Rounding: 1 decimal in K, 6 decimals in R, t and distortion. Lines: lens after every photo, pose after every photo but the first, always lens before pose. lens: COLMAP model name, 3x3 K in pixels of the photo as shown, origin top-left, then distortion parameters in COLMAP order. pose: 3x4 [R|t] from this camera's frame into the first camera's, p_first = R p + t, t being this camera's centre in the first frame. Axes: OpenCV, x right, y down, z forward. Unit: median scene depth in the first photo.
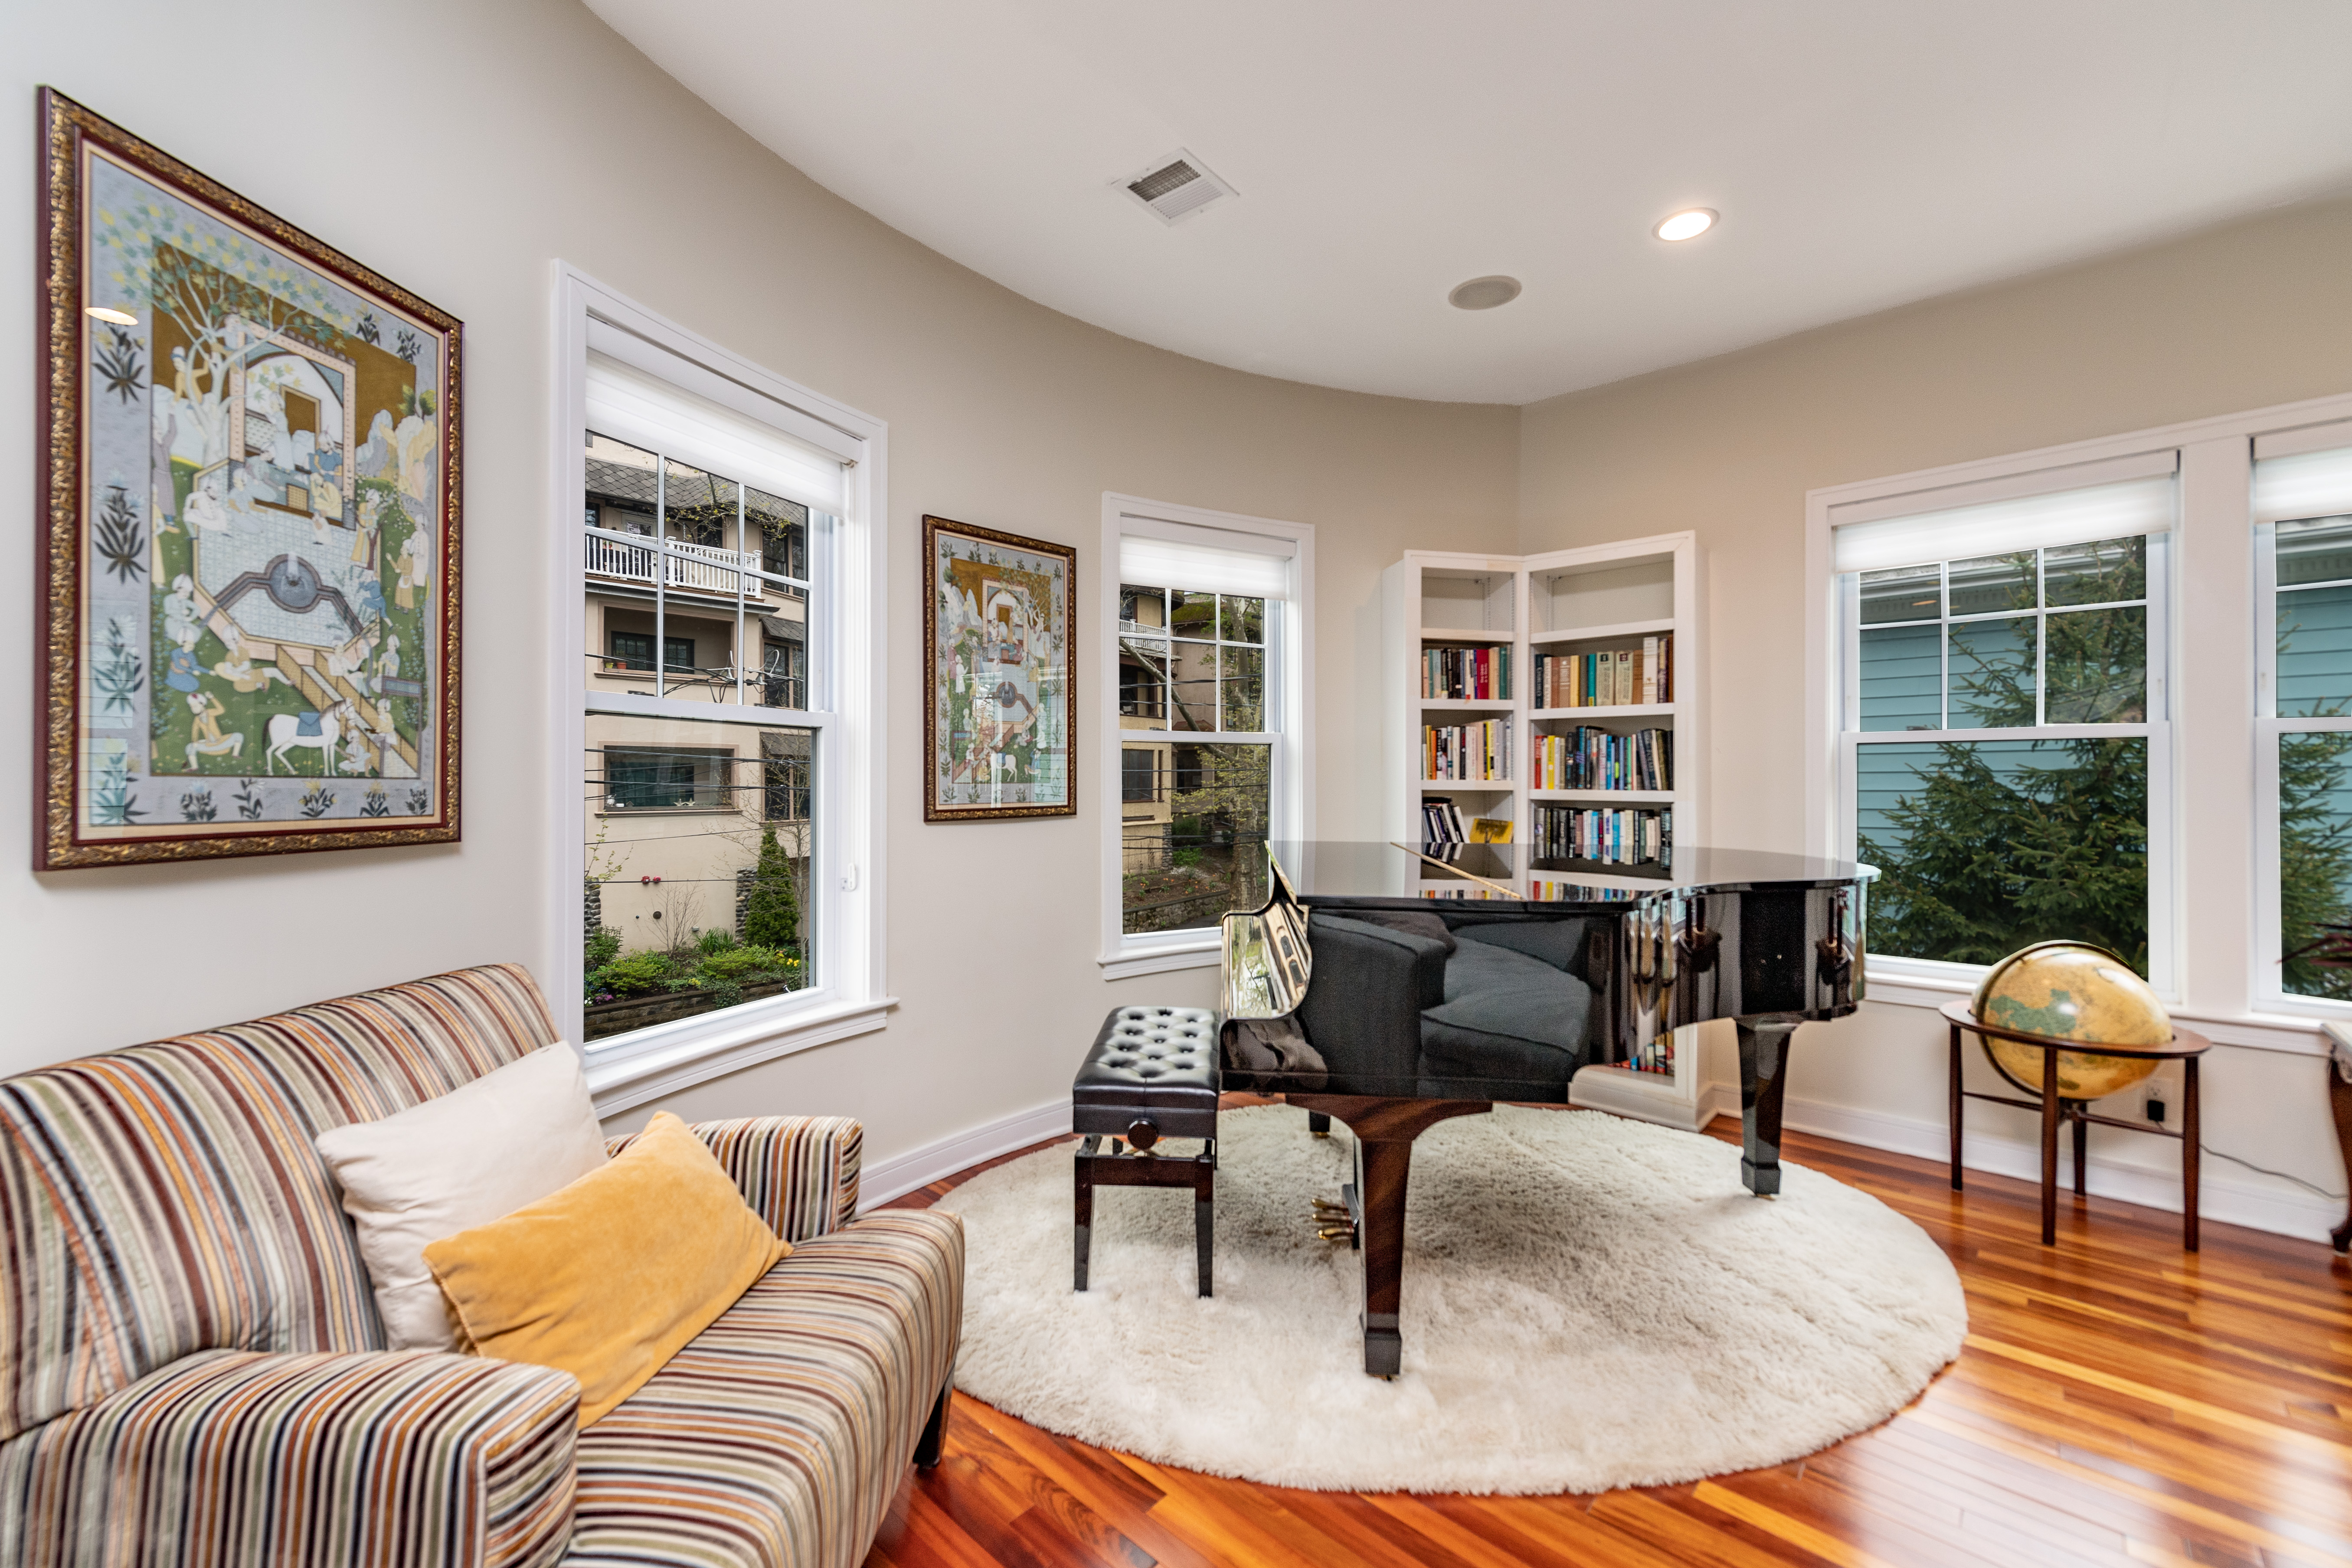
lens RADIAL K [[937.8, 0, 1173.8], [0, 937.8, 781.0], [0, 0, 1]] dist [0.015626, -0.001933]
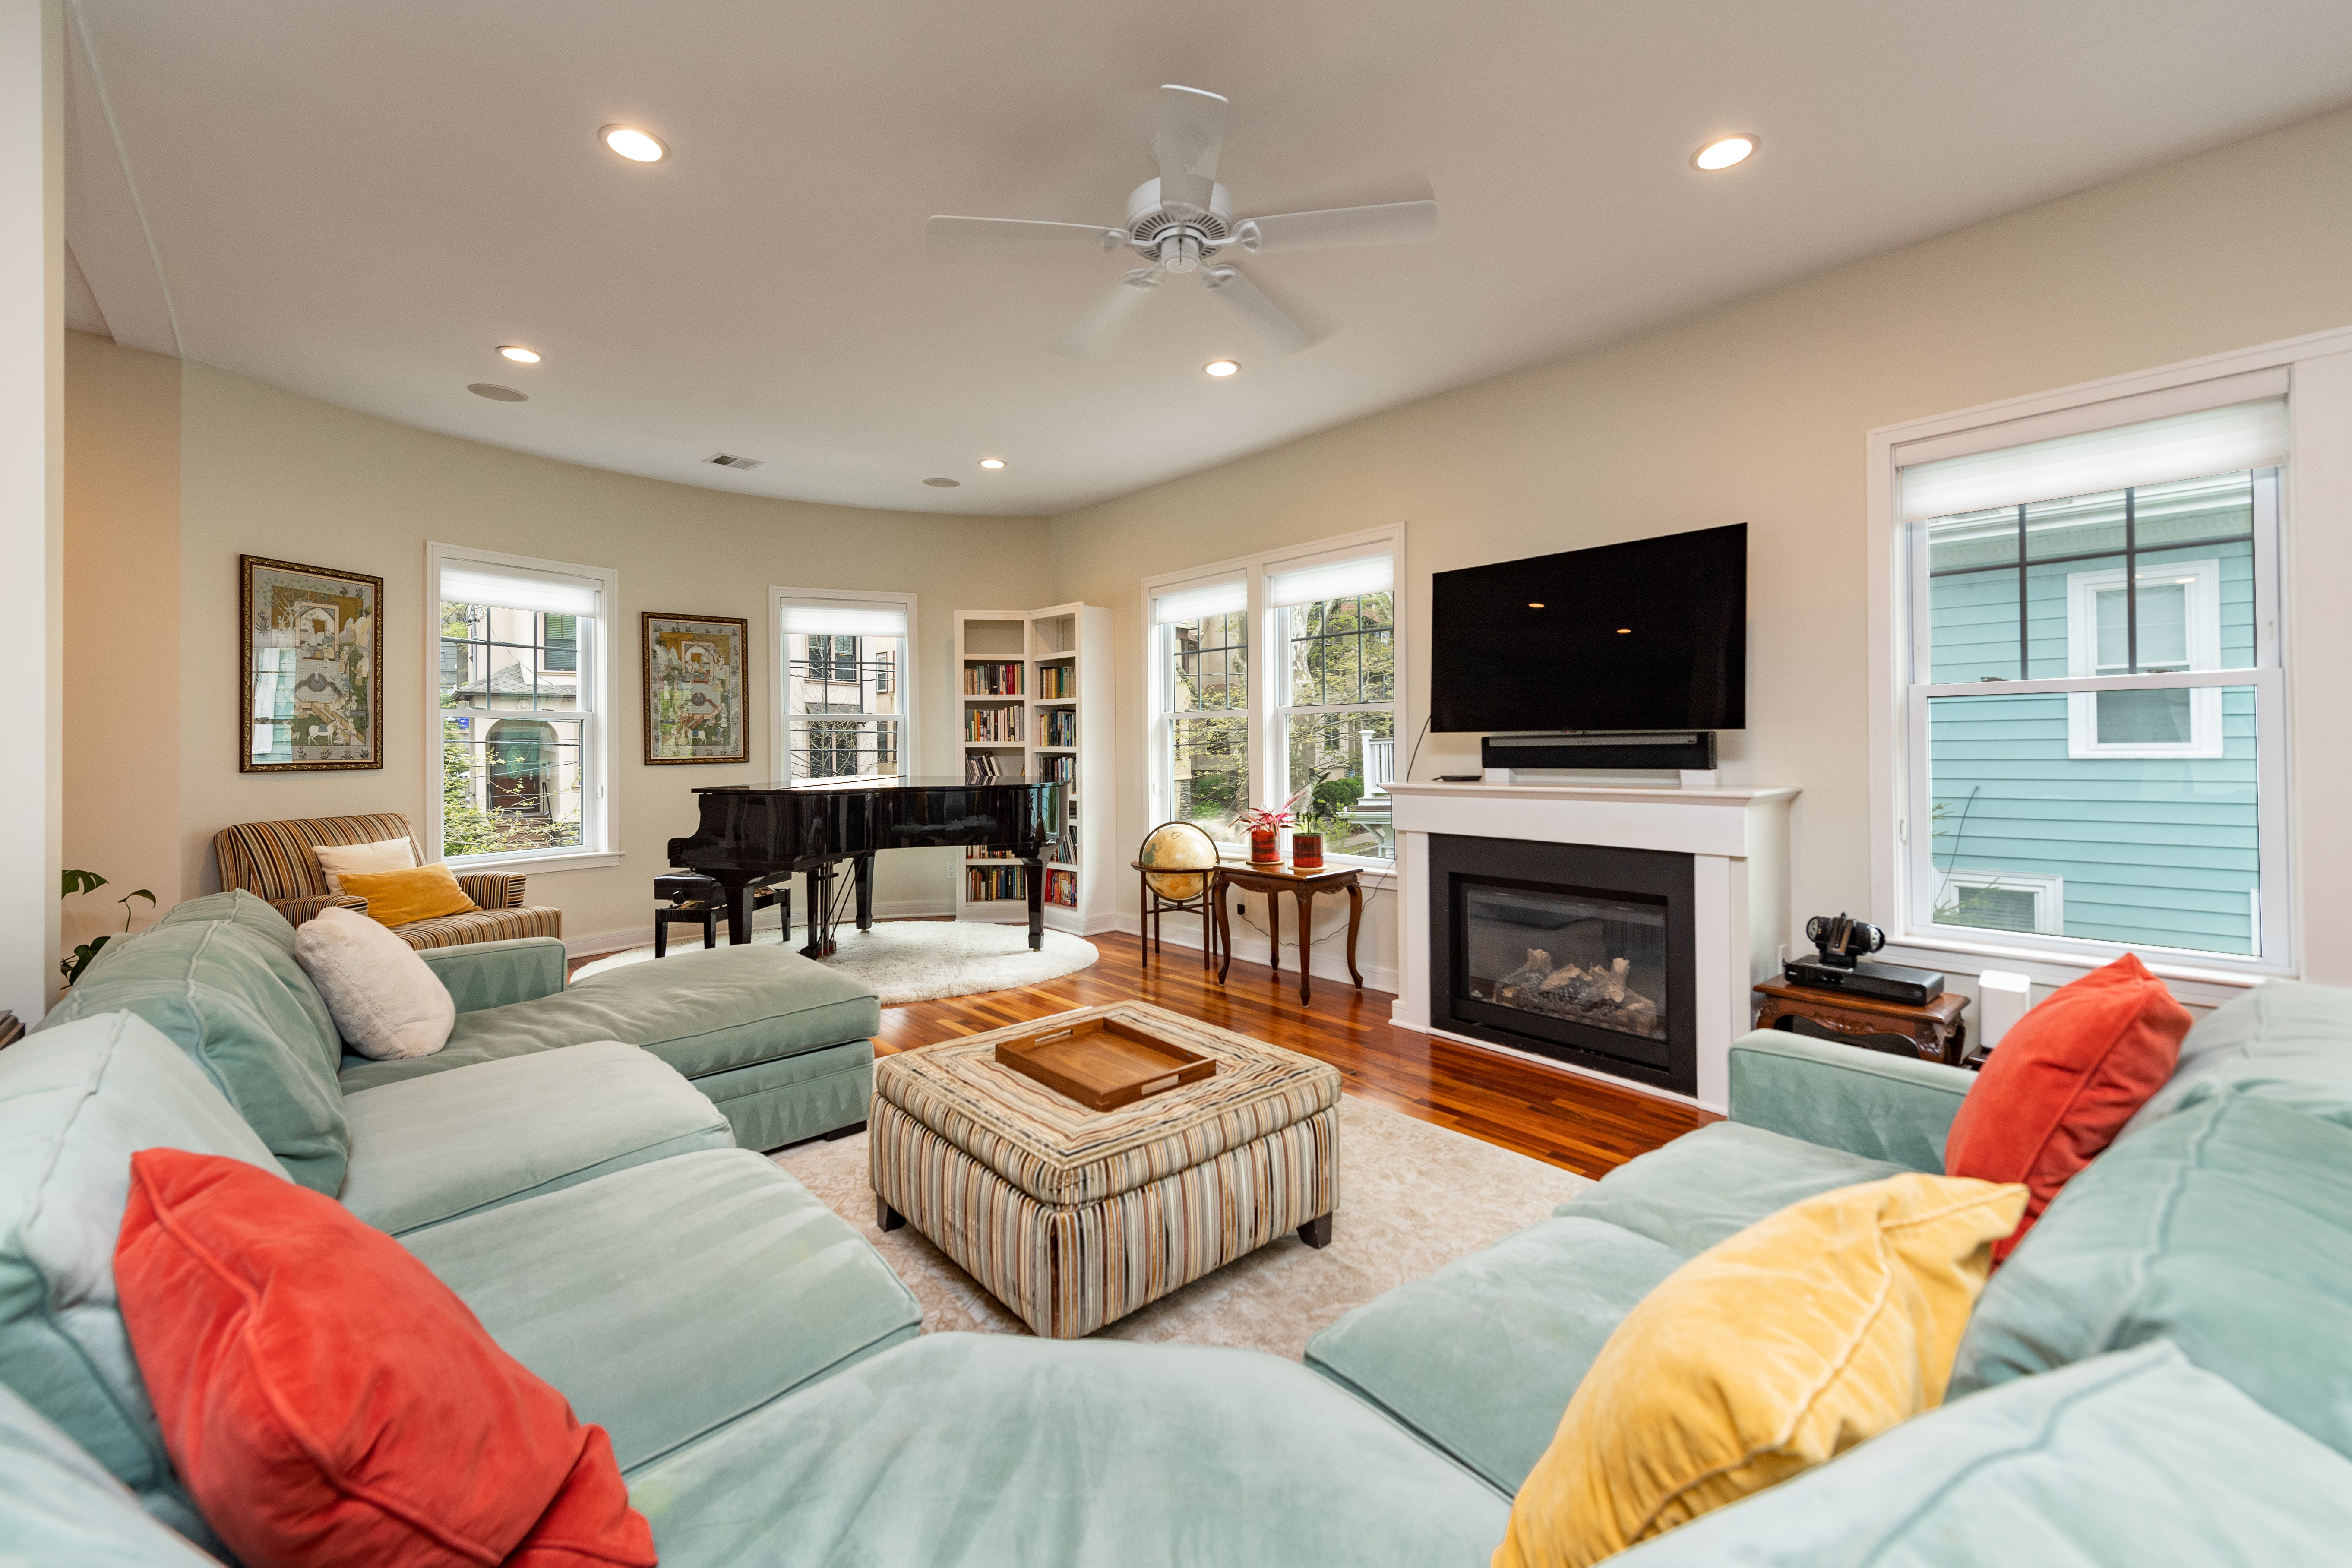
lens RADIAL K [[937.8, 0, 1183.8], [0, 937.8, 744.9], [0, 0, 1]] dist [0.015626, -0.001933]
pose [[0.994993, -0.007852, -0.099639, 0.984957], [0.008240, 0.999960, 0.003484, 0.002298], [0.099608, -0.004288, 0.995018, -0.806431]]
